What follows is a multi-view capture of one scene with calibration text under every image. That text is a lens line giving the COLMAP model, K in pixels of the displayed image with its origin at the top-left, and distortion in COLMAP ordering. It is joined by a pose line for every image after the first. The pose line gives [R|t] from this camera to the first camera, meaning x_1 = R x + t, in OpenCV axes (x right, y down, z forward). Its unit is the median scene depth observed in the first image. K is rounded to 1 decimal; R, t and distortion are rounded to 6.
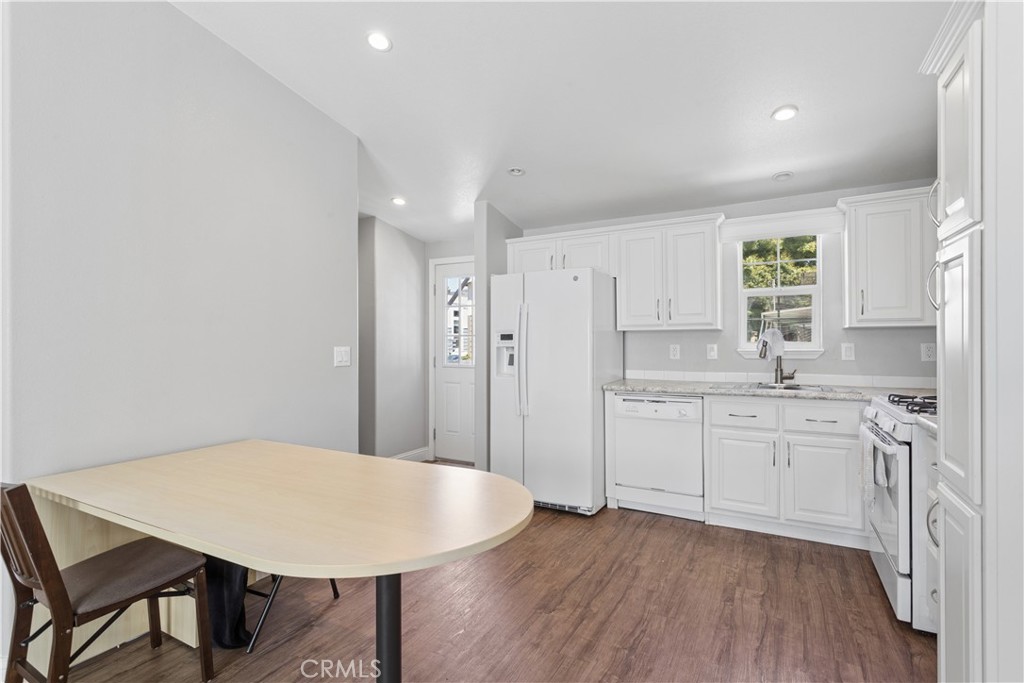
lens RADIAL K [[488.8, 0, 508.5], [0, 488.8, 338.6], [0, 0, 1]] dist [0.002526, 0.000545]
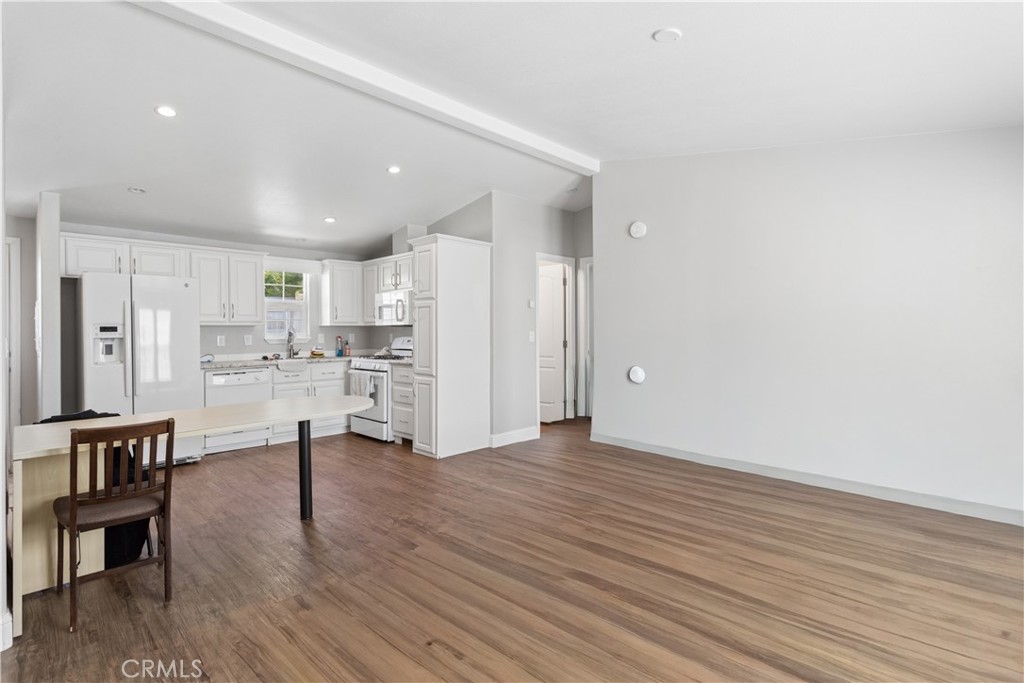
lens RADIAL K [[488.8, 0, 508.9], [0, 488.8, 333.0], [0, 0, 1]] dist [0.002526, 0.000545]
pose [[0.267491, 0.001373, 0.963559, -0.894123], [0.001830, 0.999996, -0.001933, 0.009844], [-0.963559, 0.002281, 0.267488, -0.189829]]
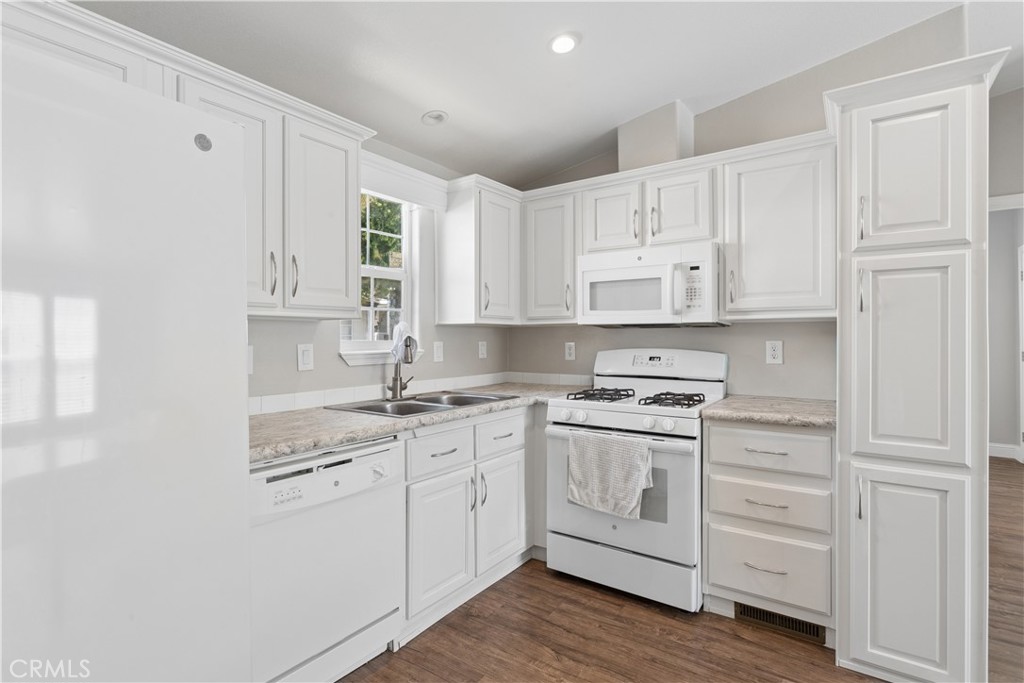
lens RADIAL K [[492.8, 0, 505.9], [0, 492.8, 337.8], [0, 0, 1]] dist [-0.006908, 0.003258]
pose [[0.114629, 0.006586, 0.993387, -0.158834], [-0.003427, 0.999975, -0.006234, 0.006653], [-0.993402, -0.002690, 0.114649, 0.757905]]
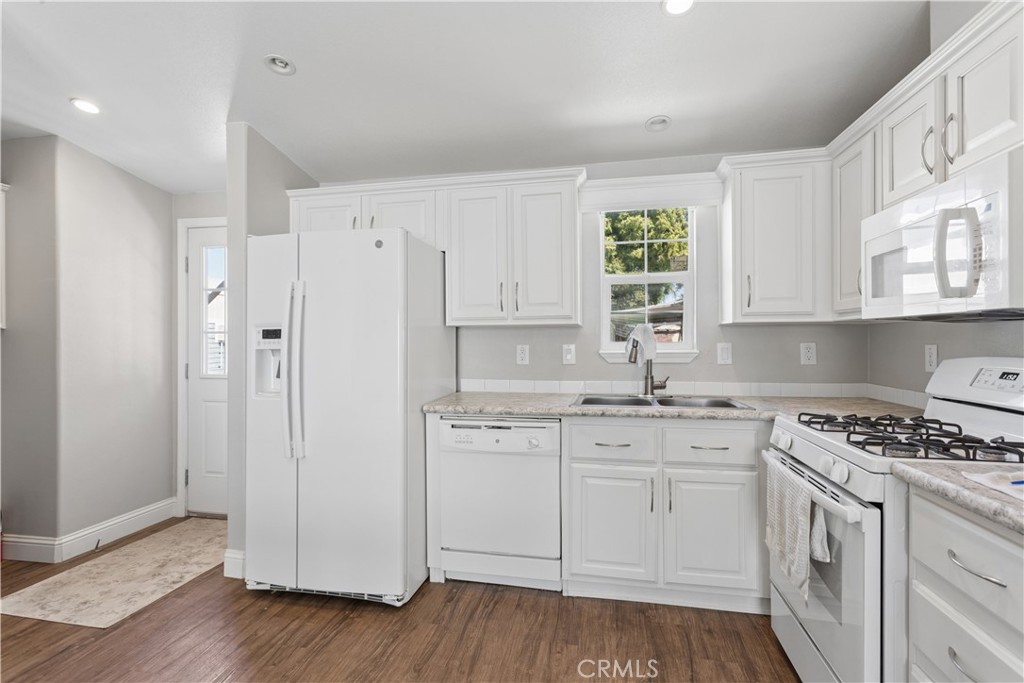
lens RADIAL K [[488.8, 0, 512.5], [0, 488.8, 339.9], [0, 0, 1]] dist [0.002526, 0.000545]
pose [[0.952447, 0.000311, 0.304703, 0.107404], [-0.001676, 0.999990, 0.004220, 0.001186], [-0.304699, -0.004530, 0.952438, 0.323801]]
